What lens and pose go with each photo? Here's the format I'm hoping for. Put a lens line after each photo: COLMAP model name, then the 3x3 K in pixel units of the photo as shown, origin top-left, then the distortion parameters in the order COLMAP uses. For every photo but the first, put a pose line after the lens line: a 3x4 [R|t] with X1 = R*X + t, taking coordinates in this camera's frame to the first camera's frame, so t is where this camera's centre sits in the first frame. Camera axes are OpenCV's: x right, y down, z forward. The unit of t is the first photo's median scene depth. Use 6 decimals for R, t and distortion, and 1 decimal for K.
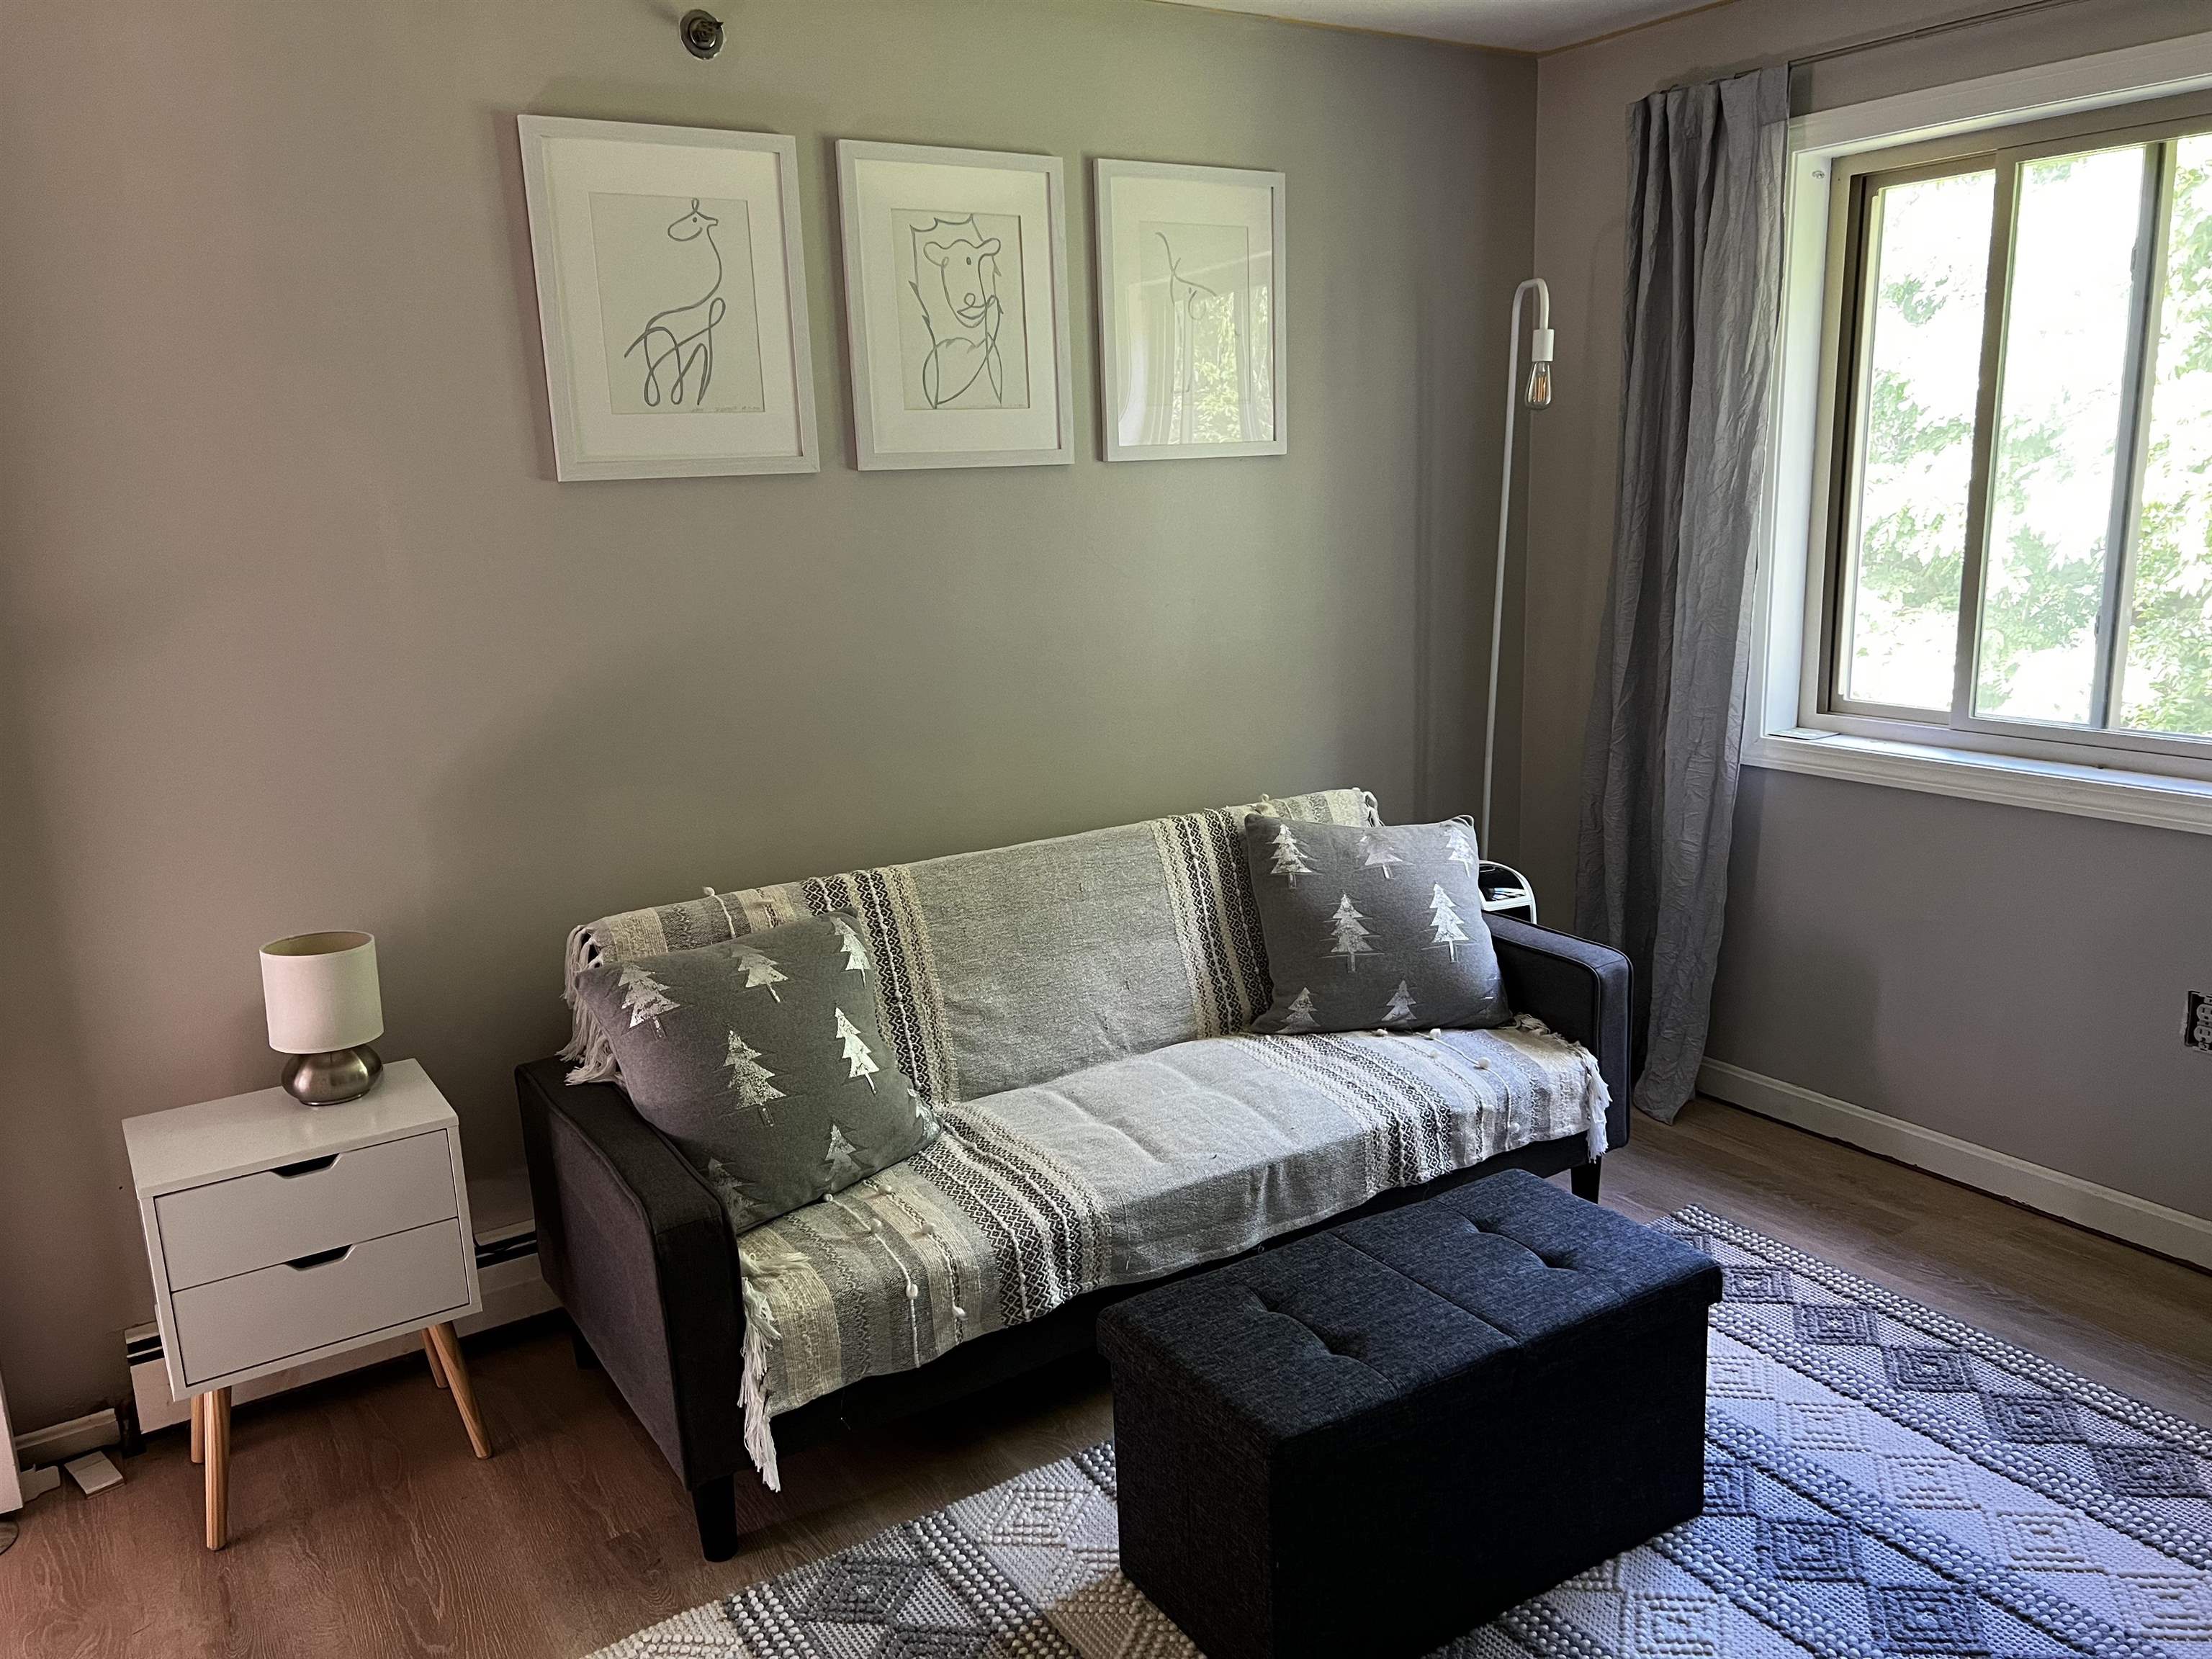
lens RADIAL K [[1648.1, 0, 1106.0], [0, 1648.1, 829.5], [0, 0, 1]] dist [0.041624, -0.052731]
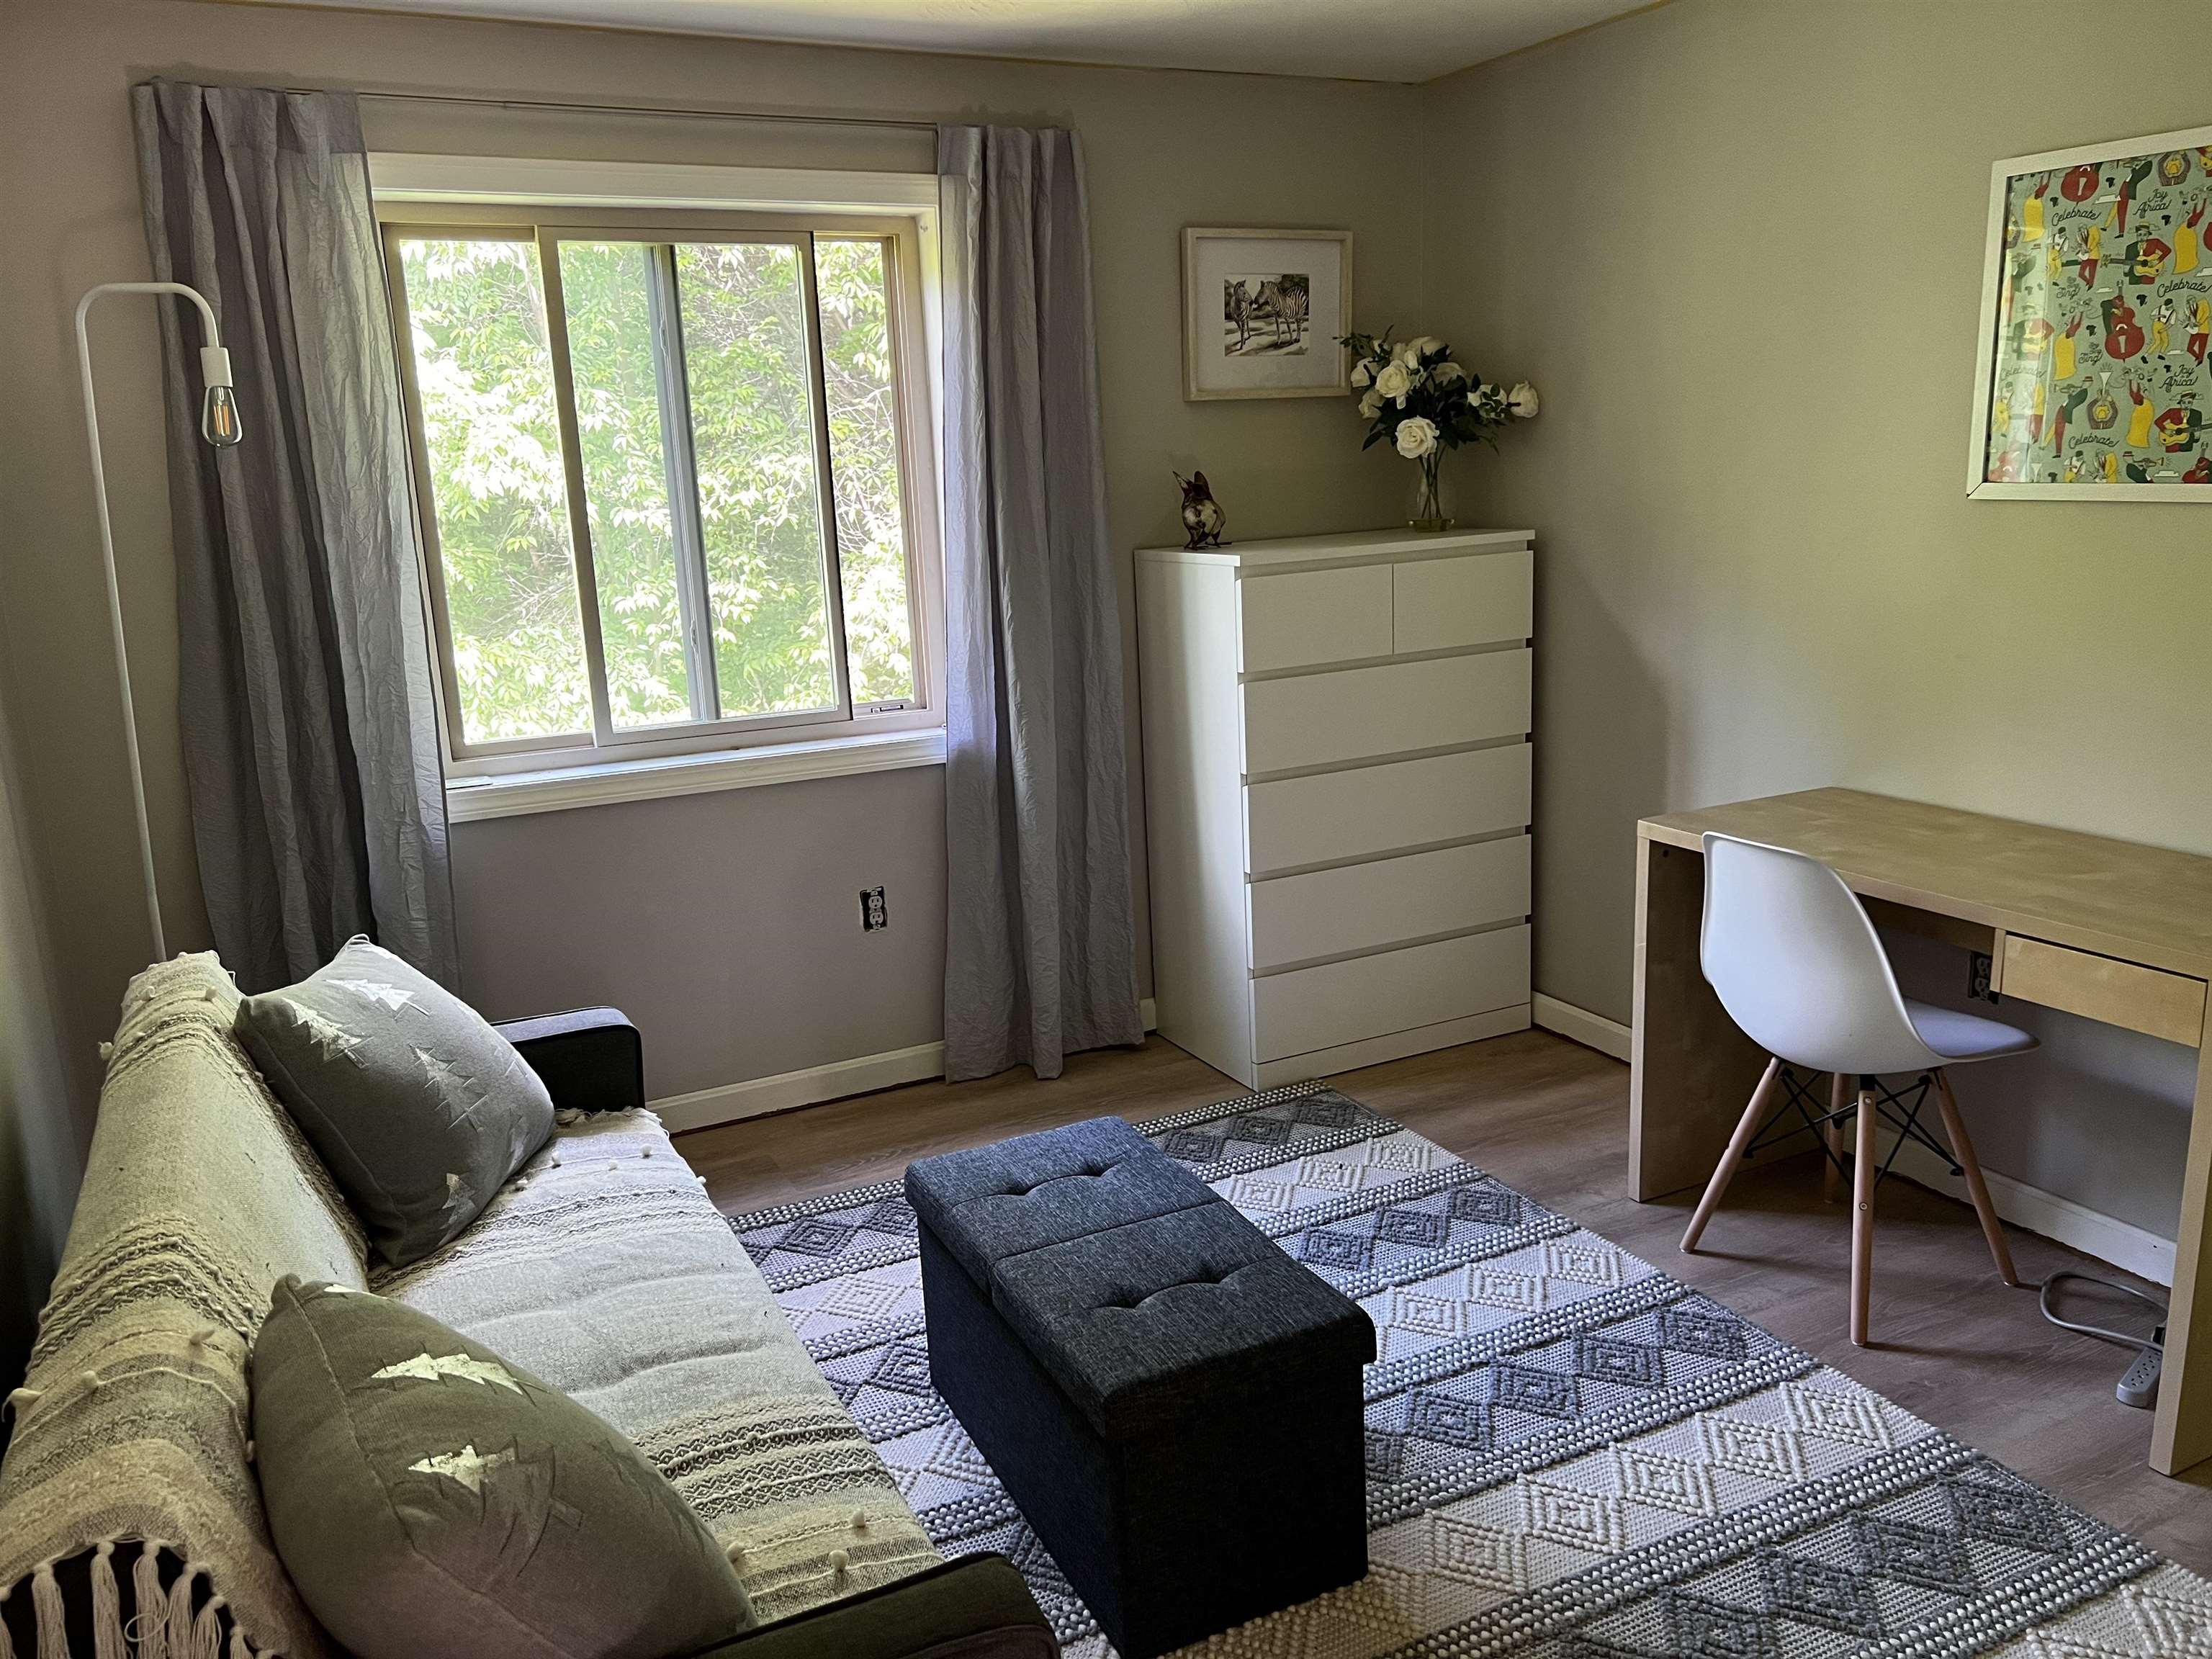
lens RADIAL K [[1645.3, 0, 1094.4], [0, 1645.3, 842.0], [0, 0, 1]] dist [0.007783, -0.014914]
pose [[0.113525, -0.196011, 0.974008, -0.569878], [0.257762, 0.952589, 0.161657, -0.098895], [-0.959516, 0.232710, 0.158666, 0.560742]]
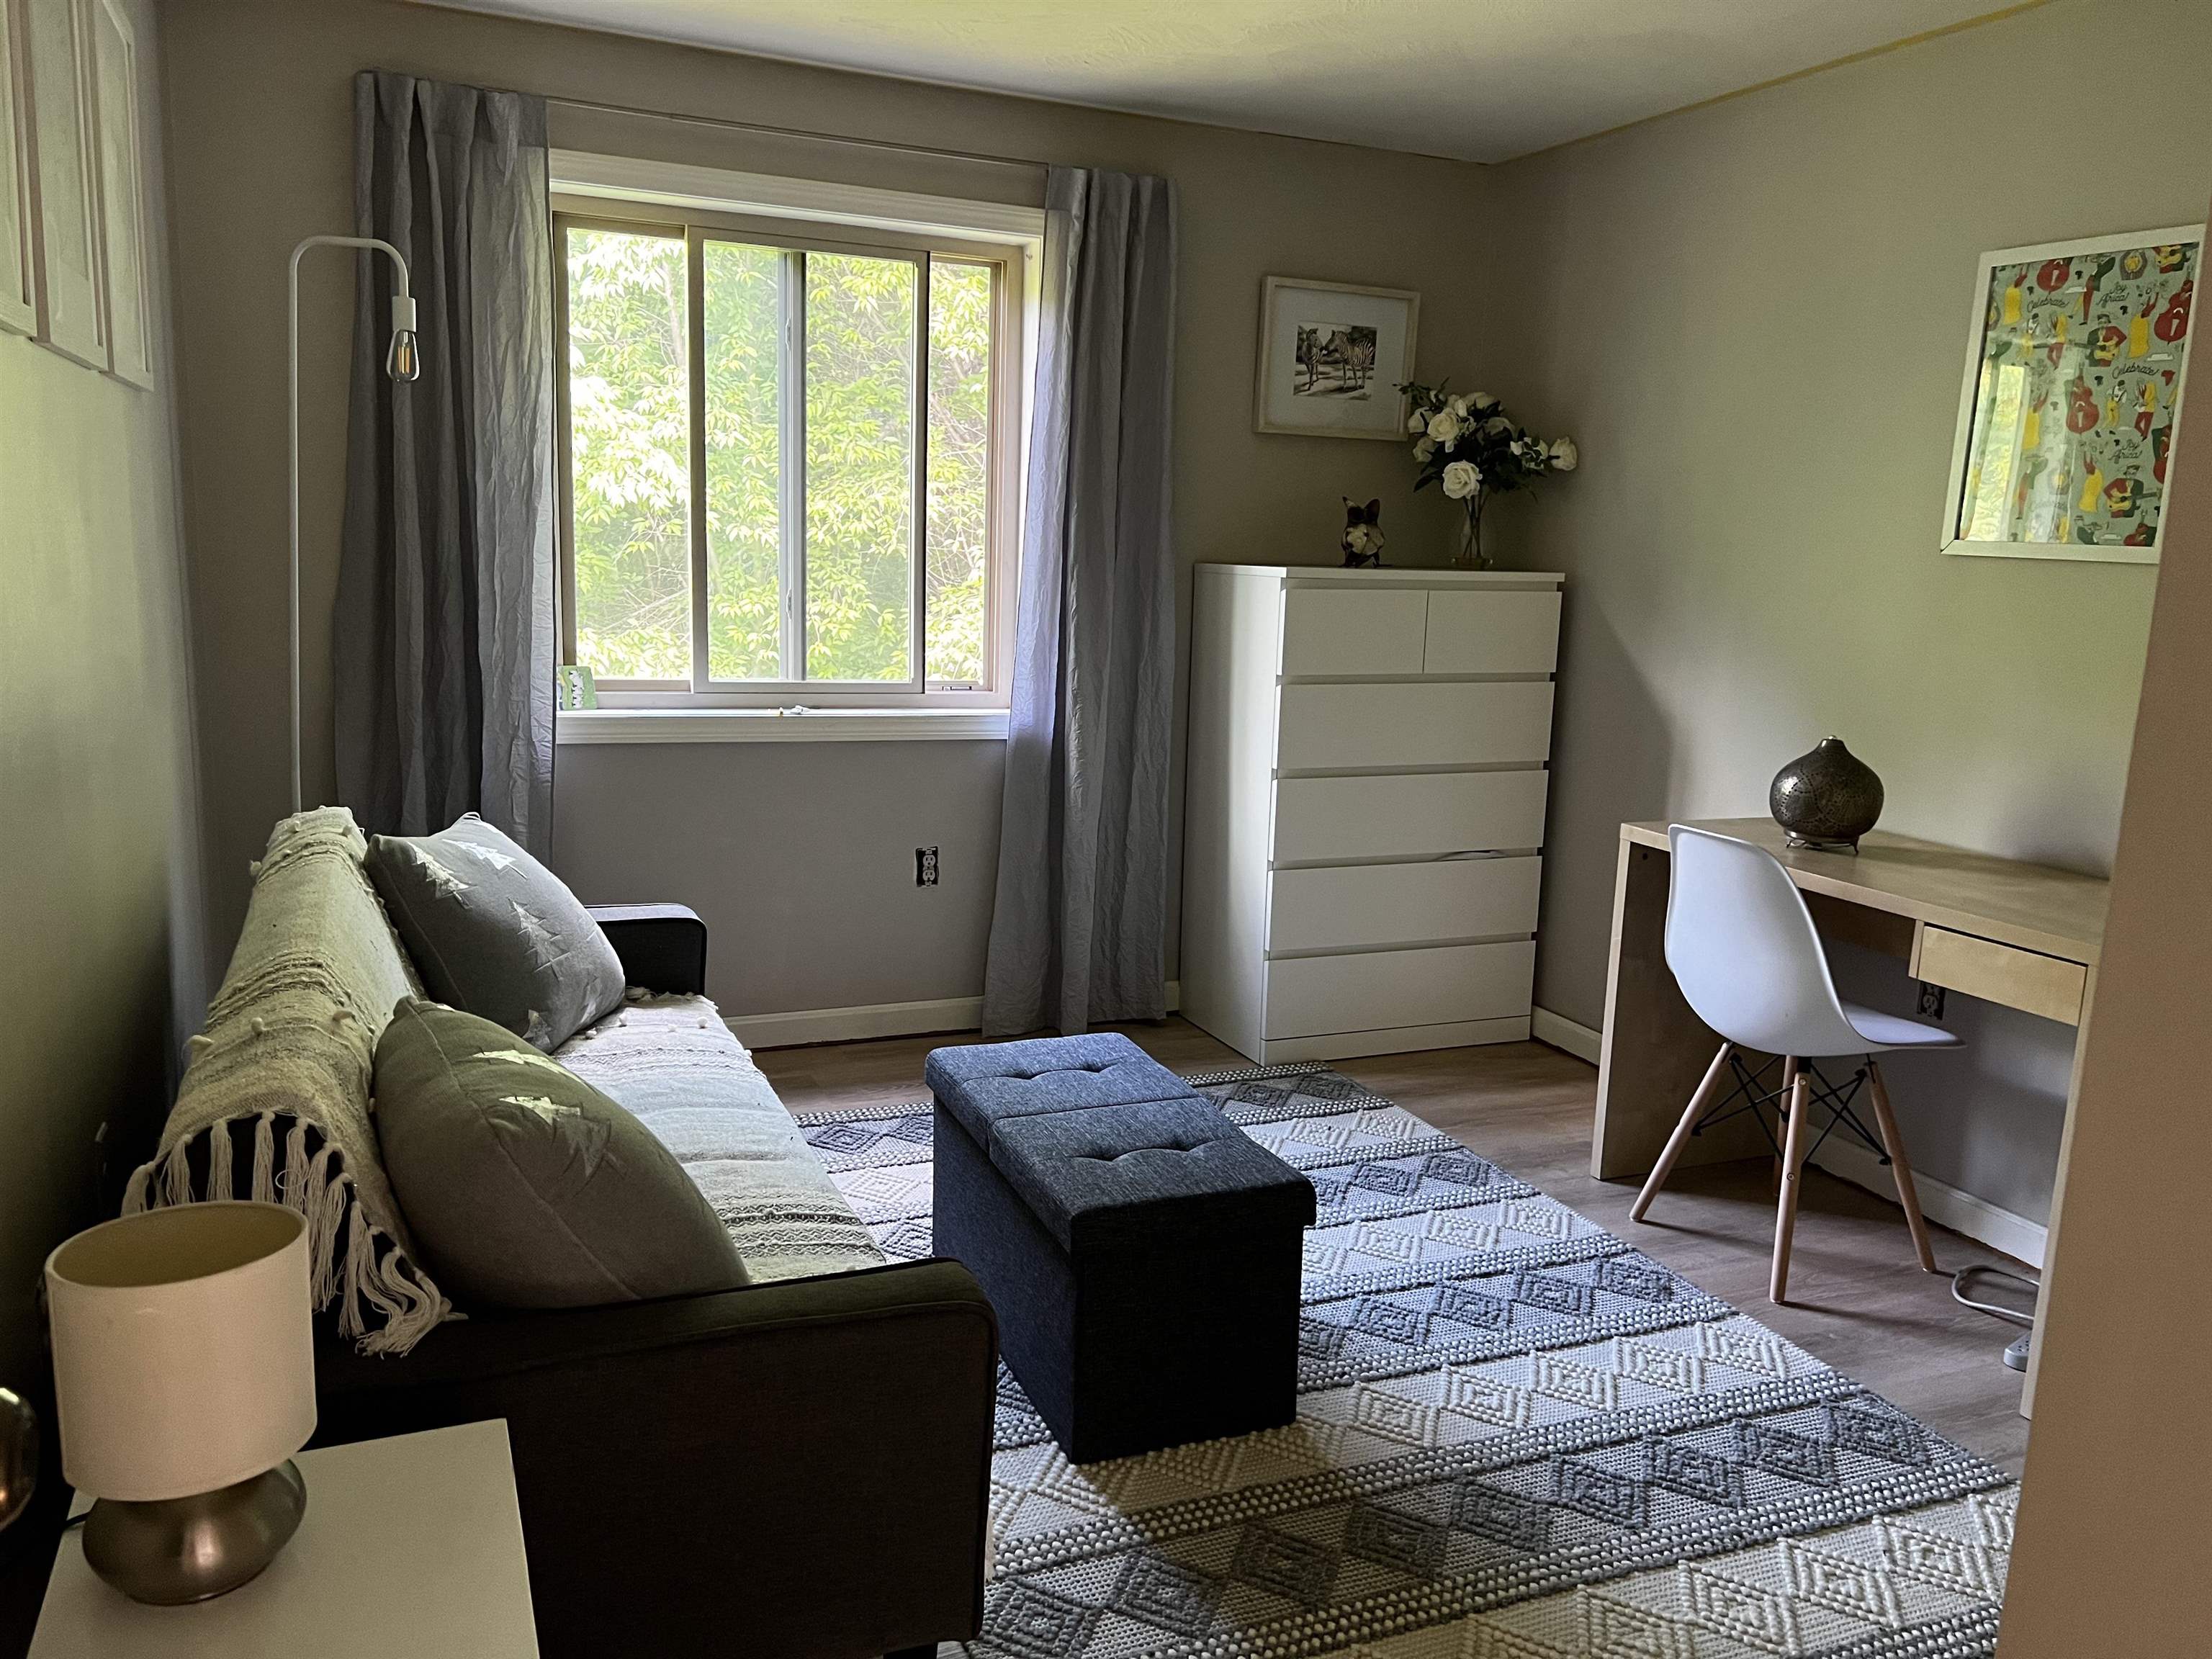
lens RADIAL K [[1642.5, 0, 1104.5], [0, 1642.5, 843.7], [0, 0, 1]] dist [0.001780, 0.001843]
pose [[0.167353, -0.138929, 0.976059, -0.682146], [0.176611, 0.978232, 0.108957, -0.032734], [-0.969949, 0.154149, 0.188246, 0.530196]]
